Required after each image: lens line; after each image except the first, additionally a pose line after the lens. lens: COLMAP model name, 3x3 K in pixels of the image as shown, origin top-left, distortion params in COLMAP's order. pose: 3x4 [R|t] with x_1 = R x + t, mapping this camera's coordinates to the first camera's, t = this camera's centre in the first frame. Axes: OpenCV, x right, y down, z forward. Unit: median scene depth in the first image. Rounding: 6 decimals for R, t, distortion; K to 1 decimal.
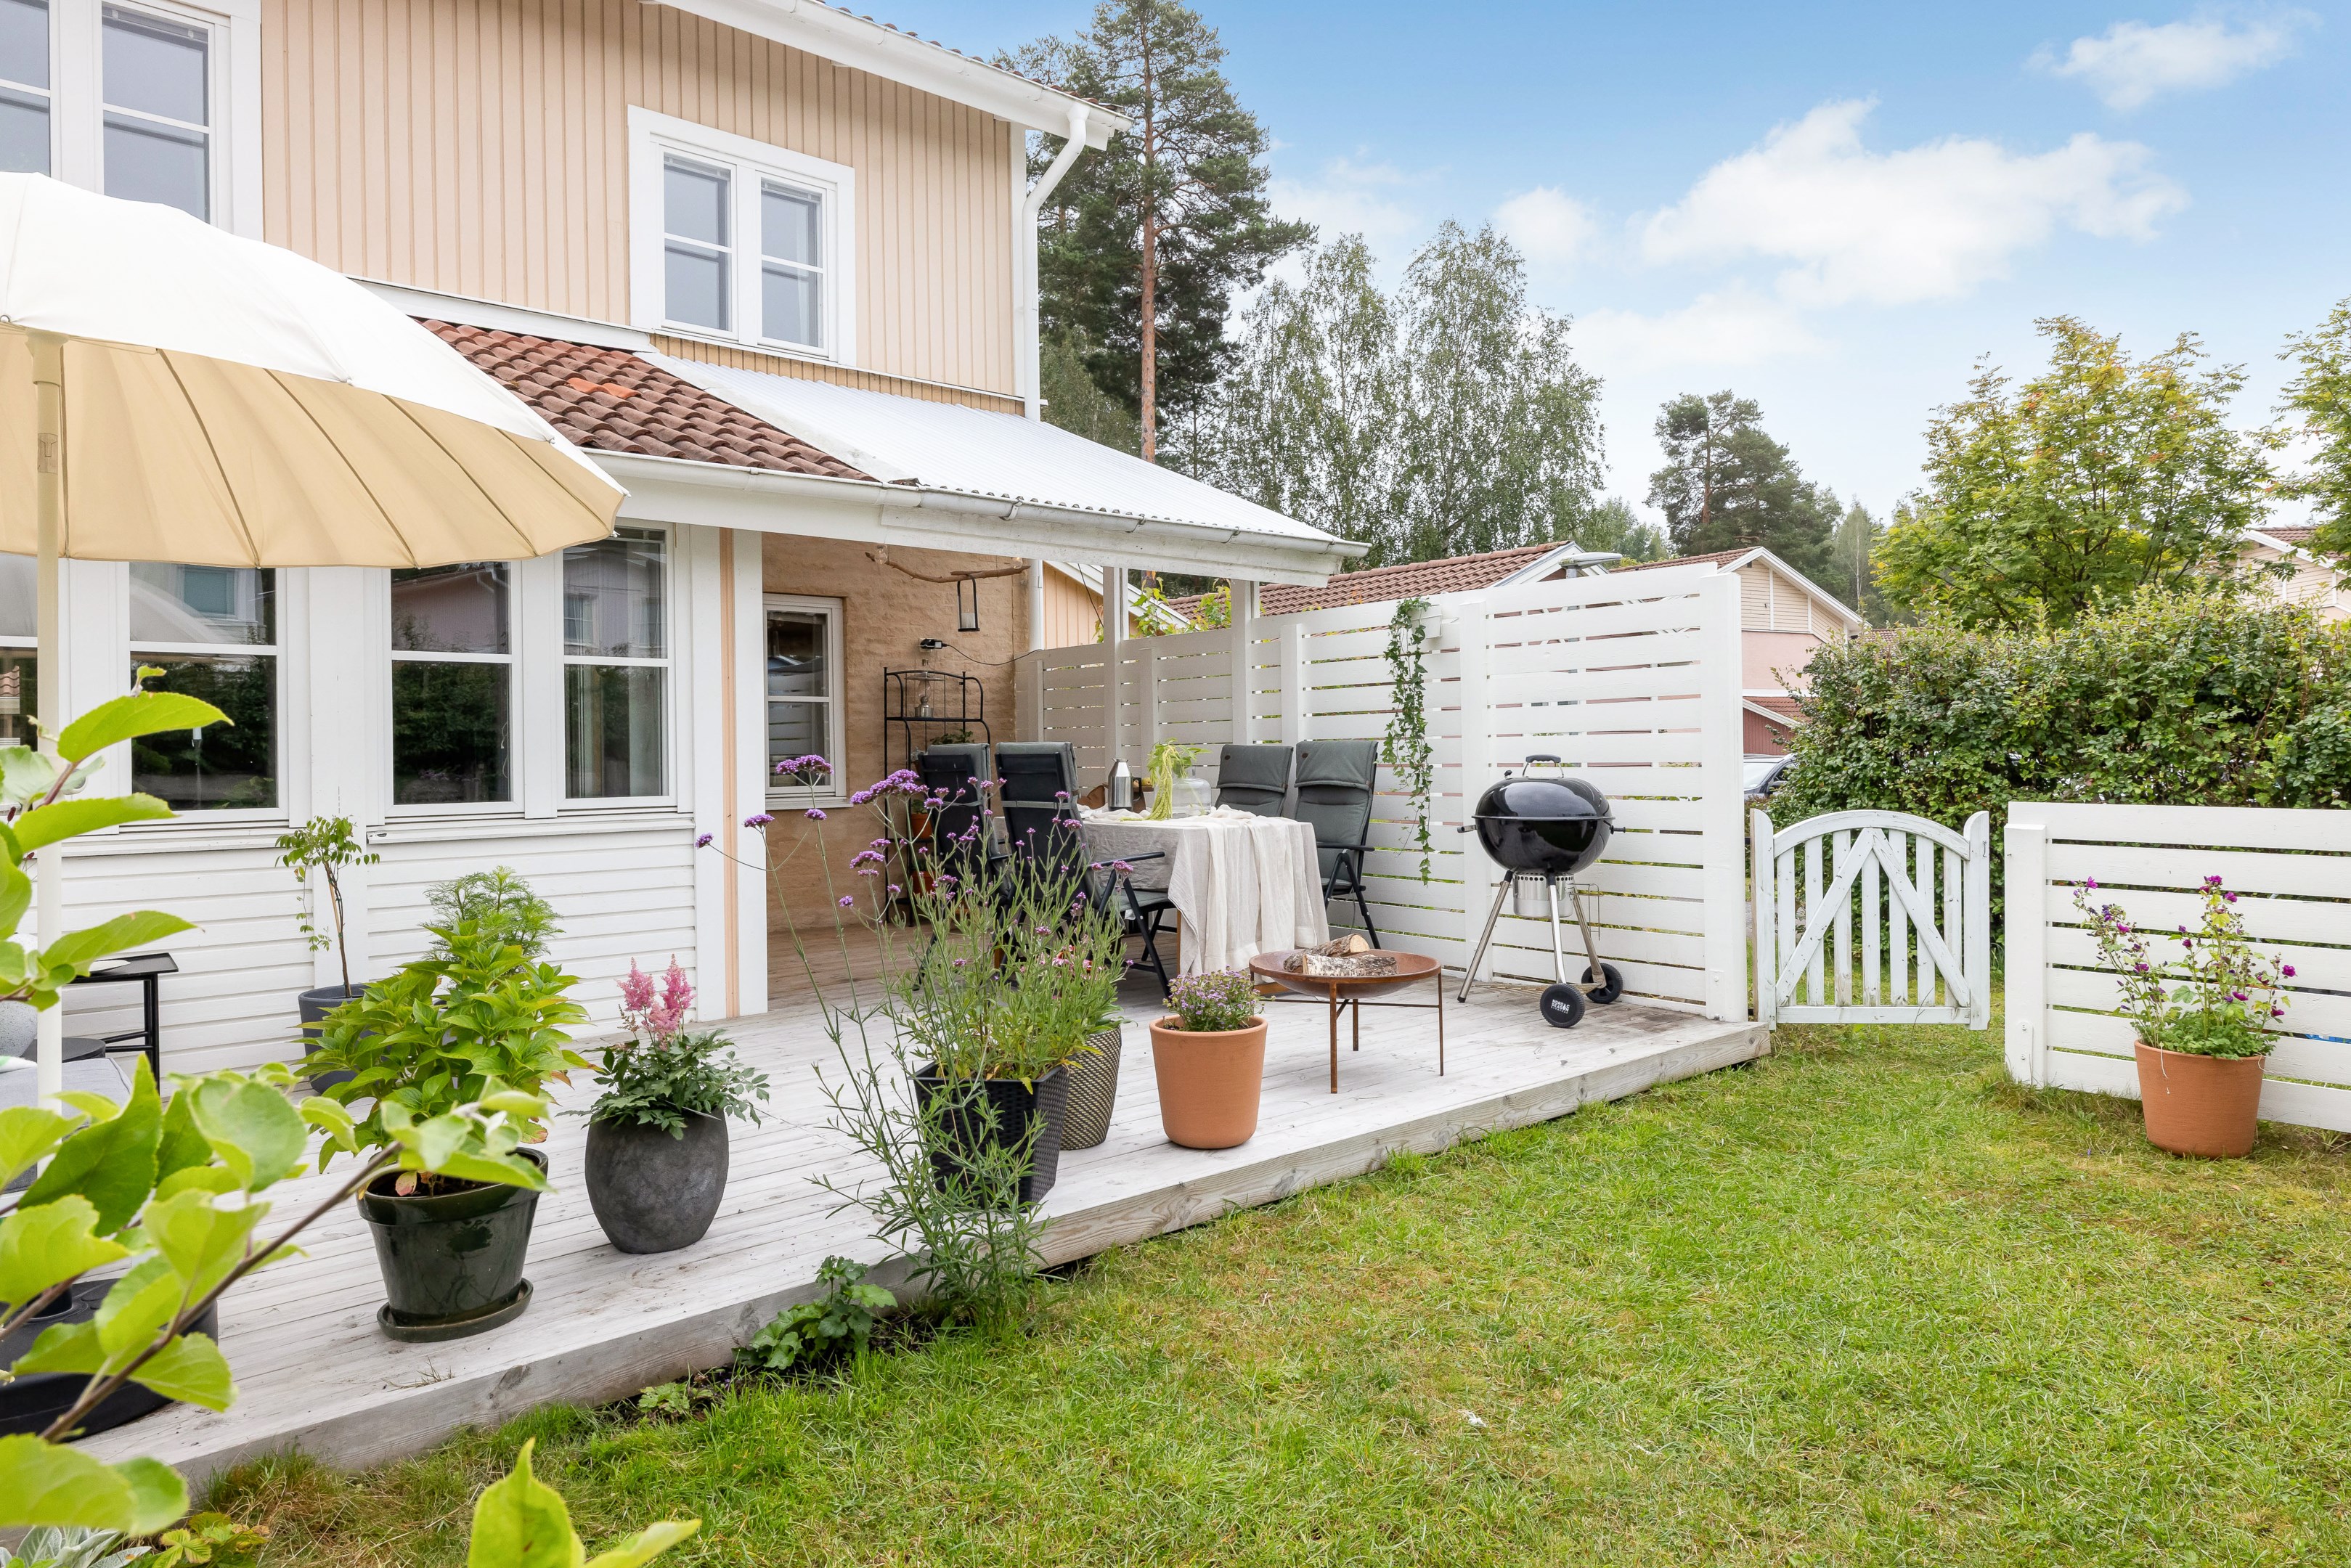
lens RADIAL K [[1381.6, 0, 1177.5], [0, 1381.6, 752.6], [0, 0, 1]] dist [-0.004534, -0.000717]
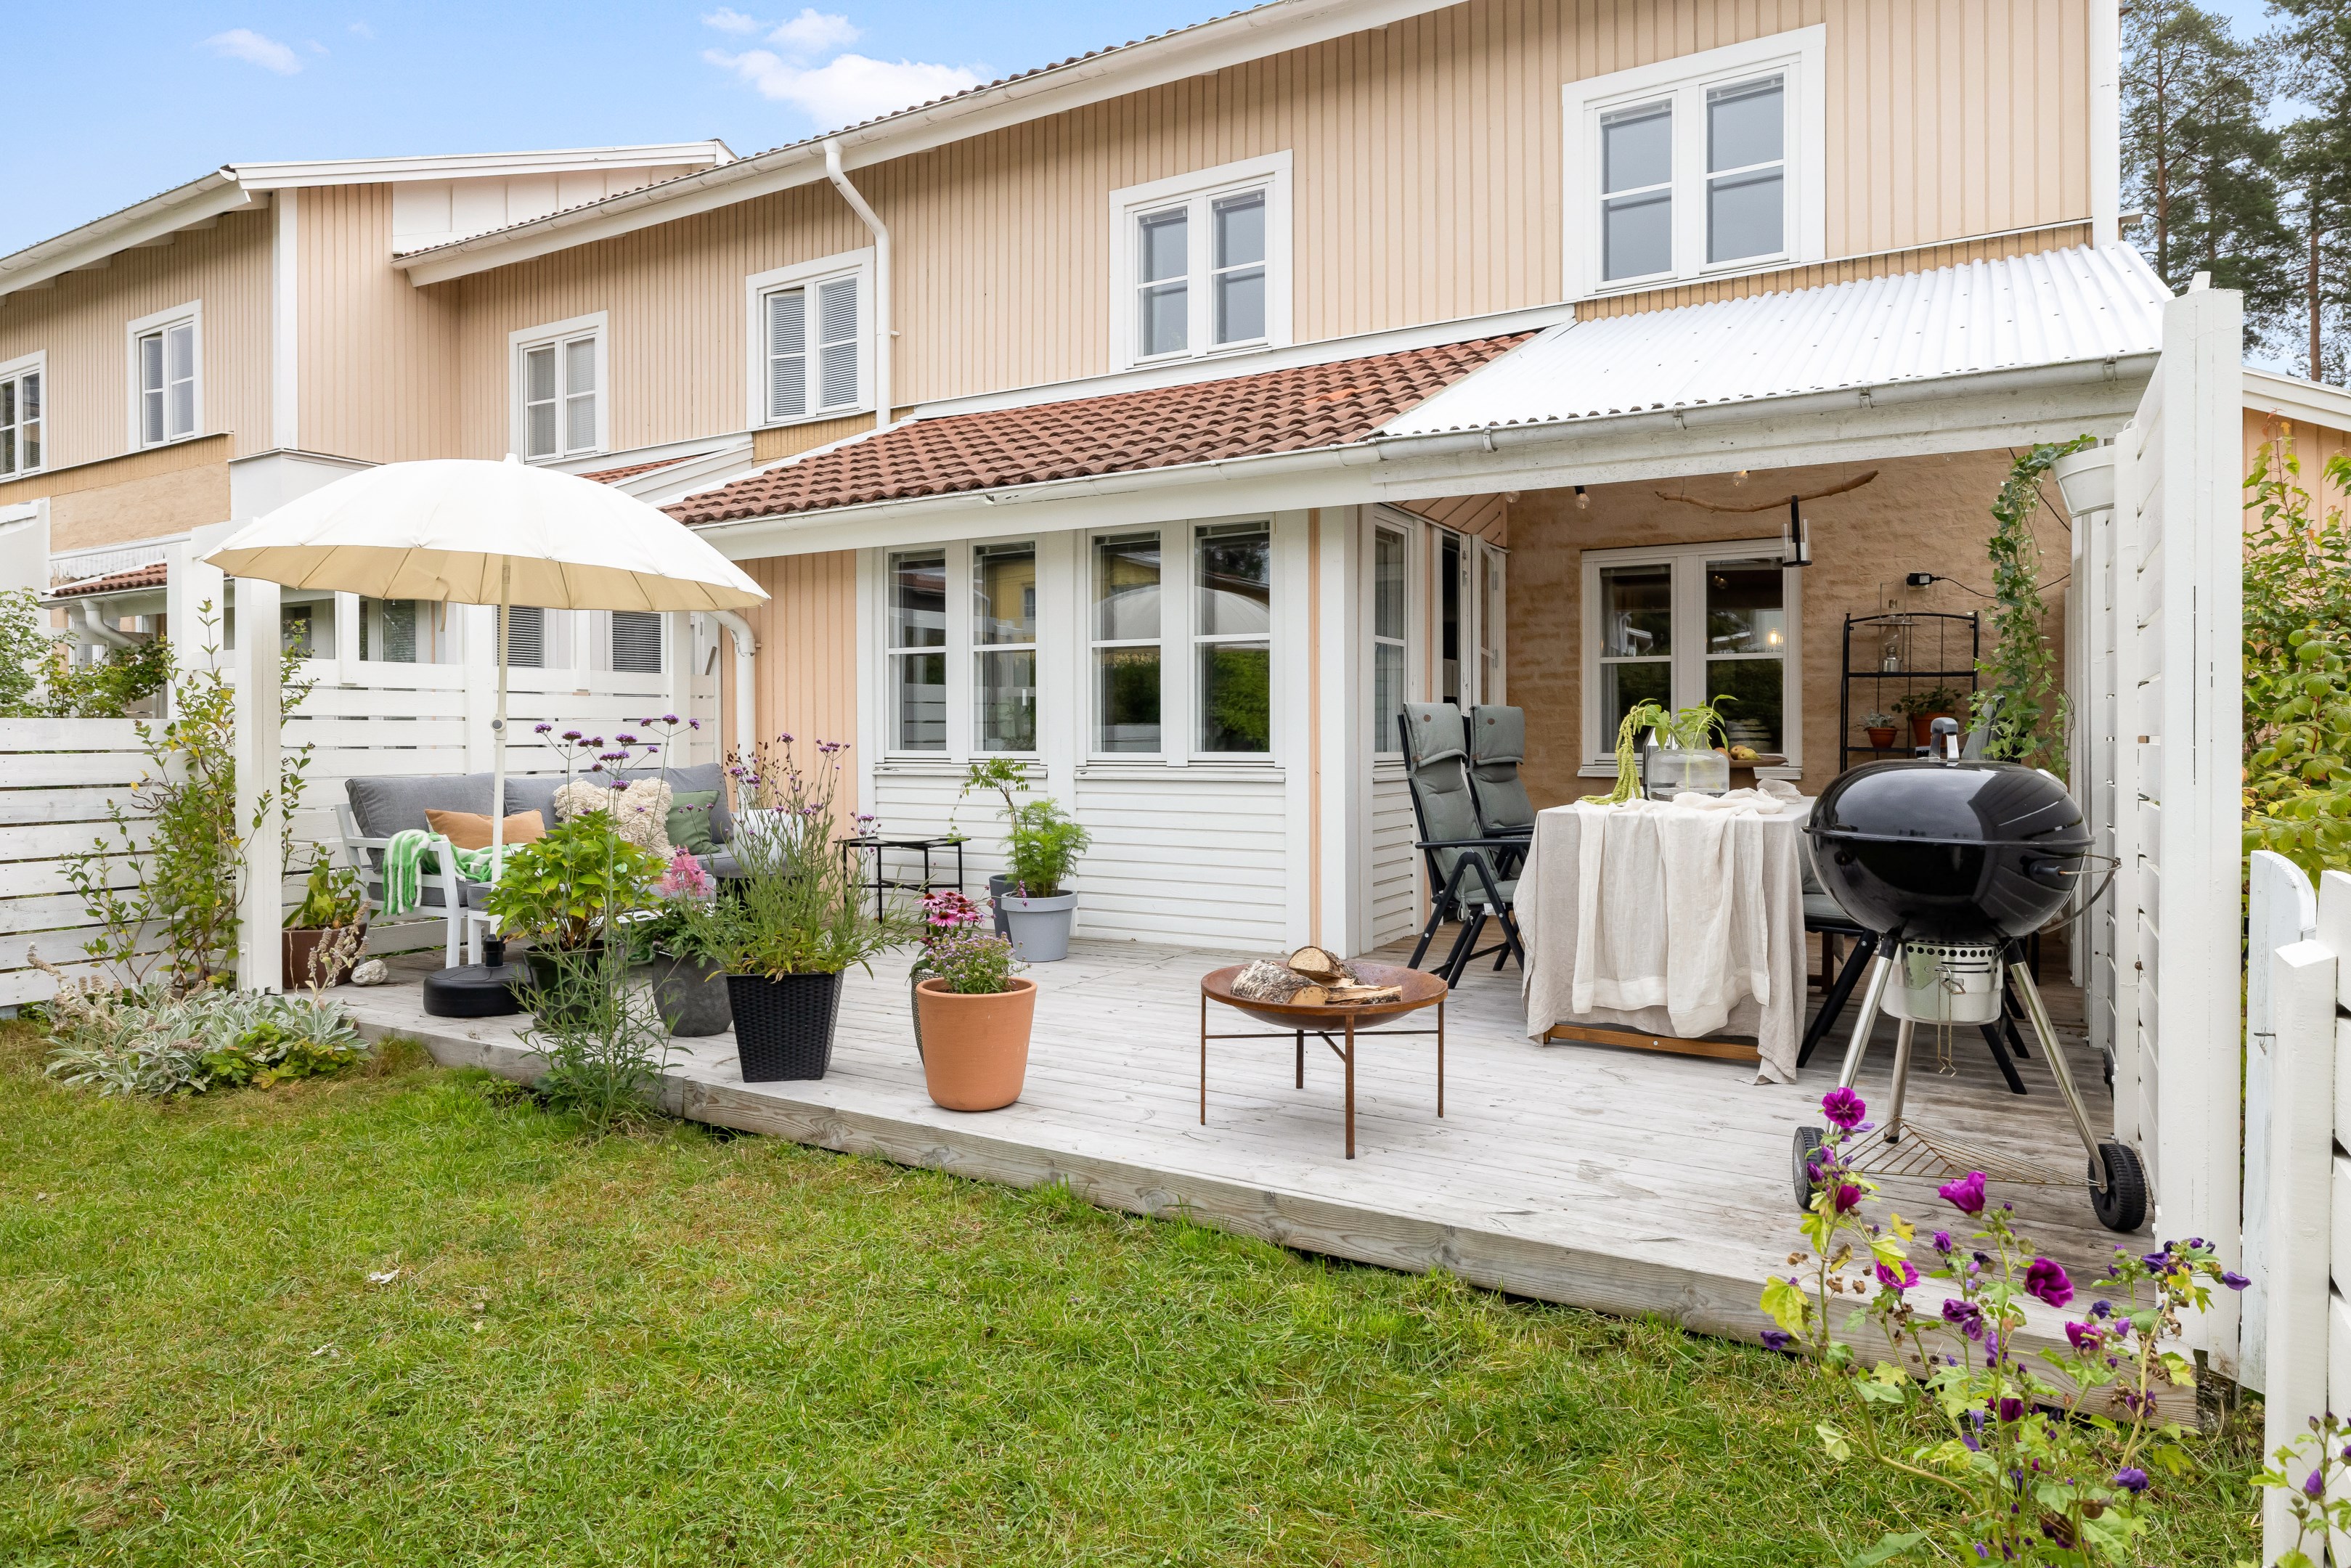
lens RADIAL K [[1381.6, 0, 1177.5], [0, 1381.6, 752.6], [0, 0, 1]] dist [-0.004534, -0.000717]
pose [[0.356186, 0.018548, -0.934231, 0.423113], [0.002277, 0.999783, 0.020717, 0.003624], [0.934412, -0.009506, 0.356067, 0.330237]]
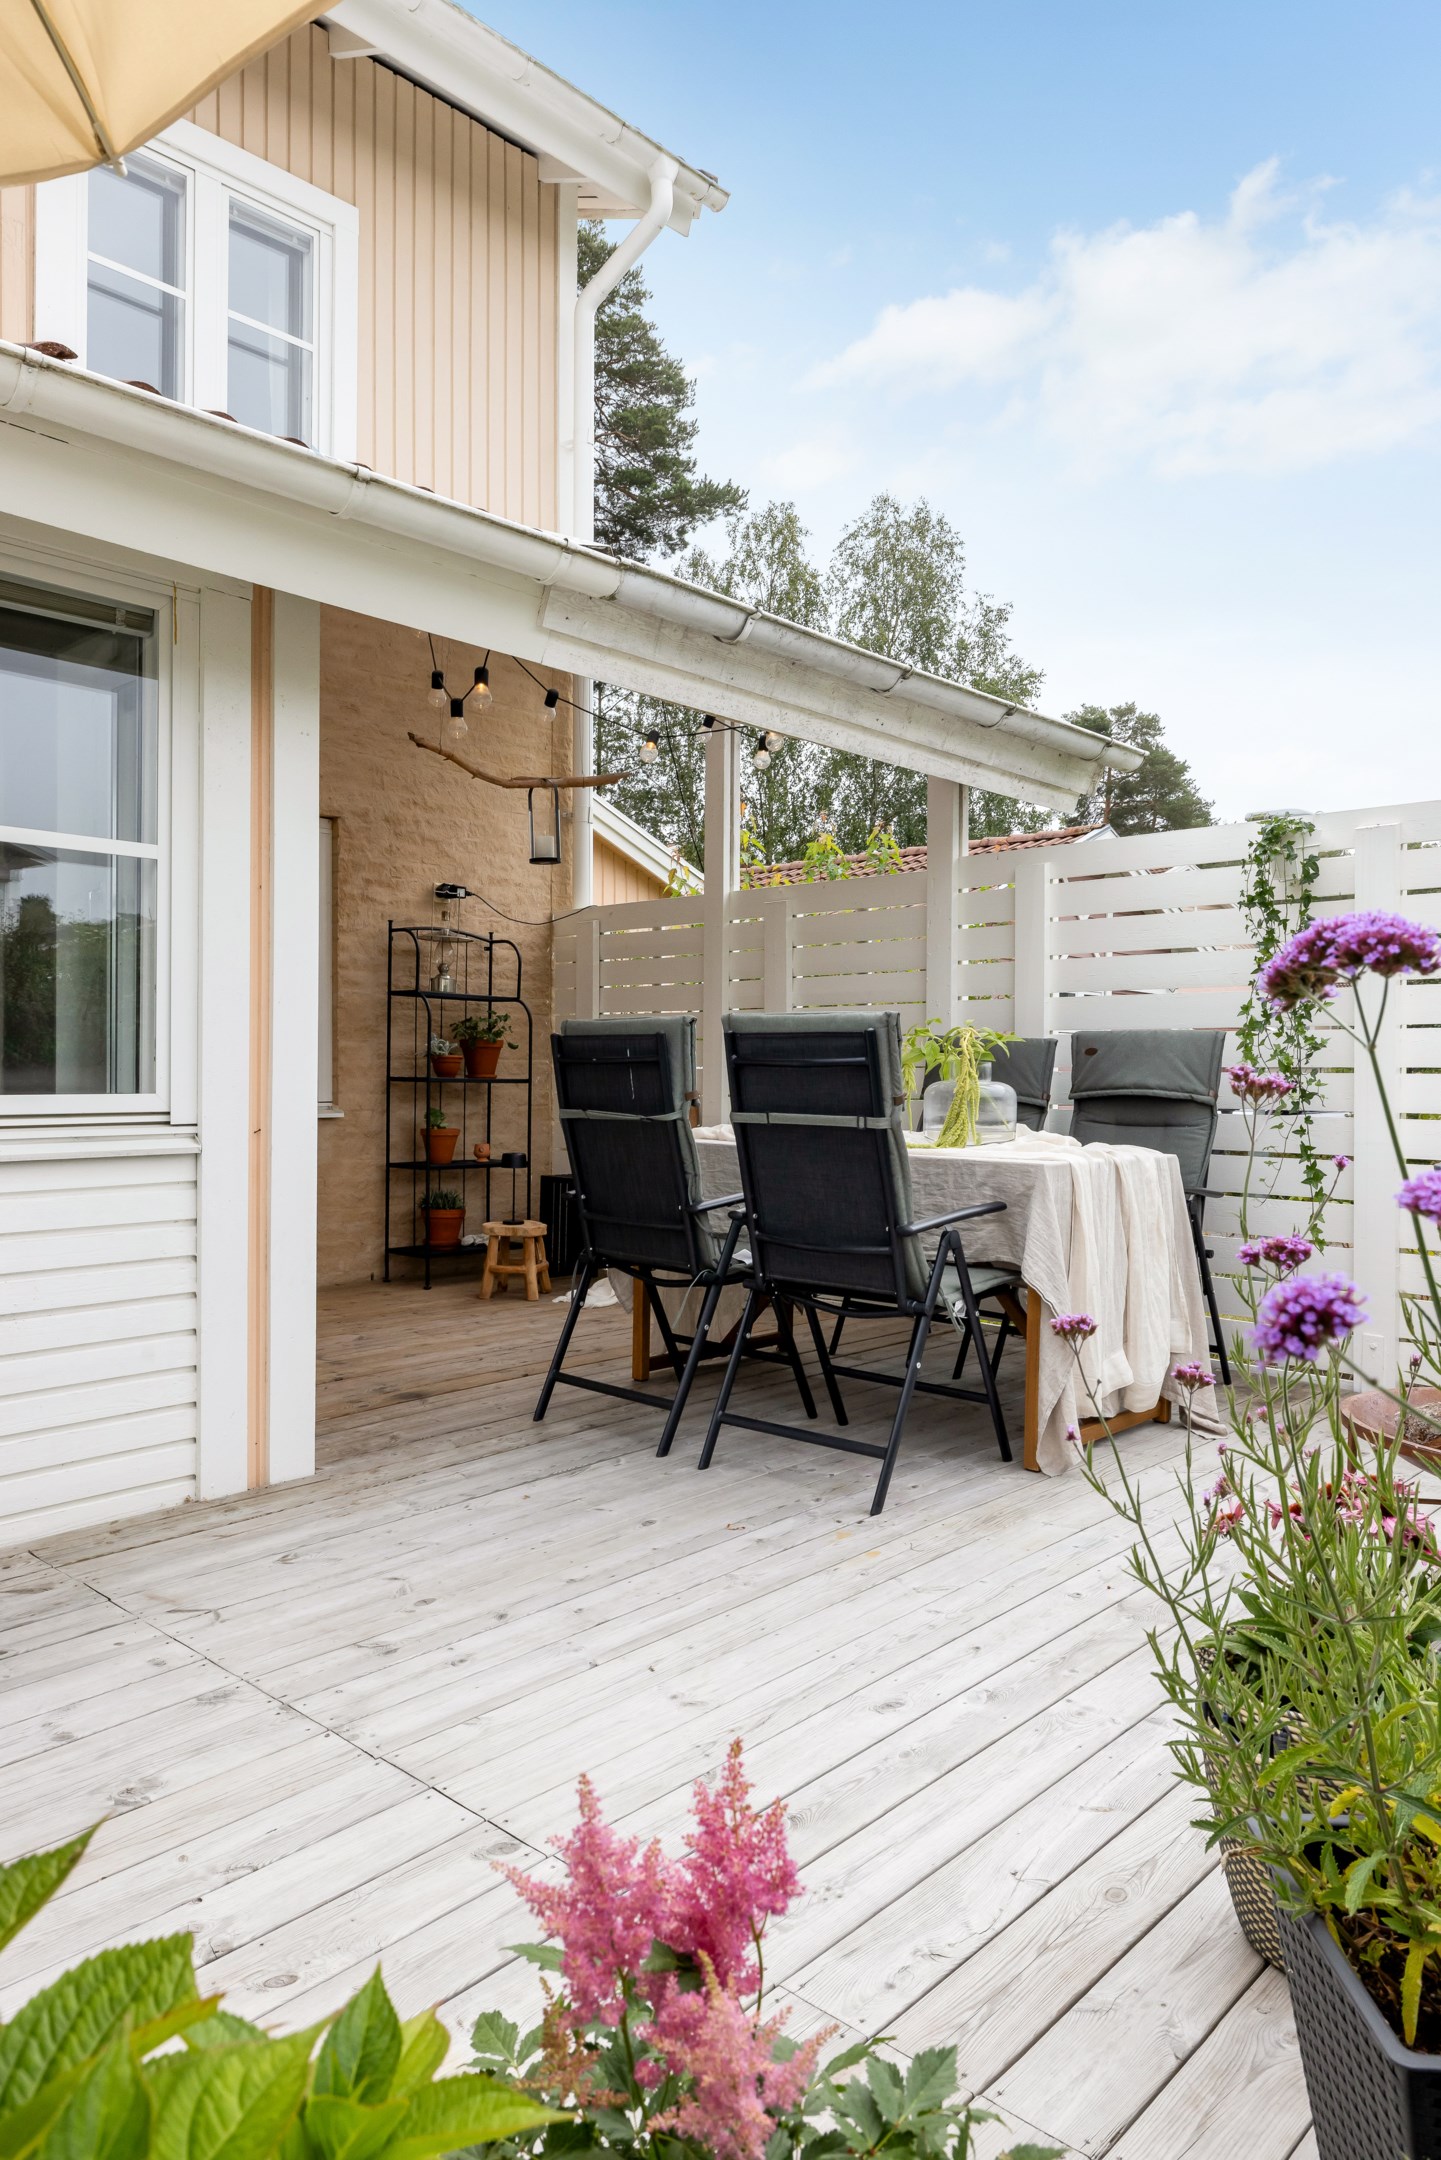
lens RADIAL K [[1435.7, 0, 696.3], [0, 1435.7, 1072.4], [0, 0, 1]] dist [-0.000534, -0.002409]
pose [[0.993898, 0.019127, 0.108631, -0.134714], [-0.019625, 0.999801, 0.003511, 0.010289], [-0.108543, -0.005622, 0.994076, 0.253781]]
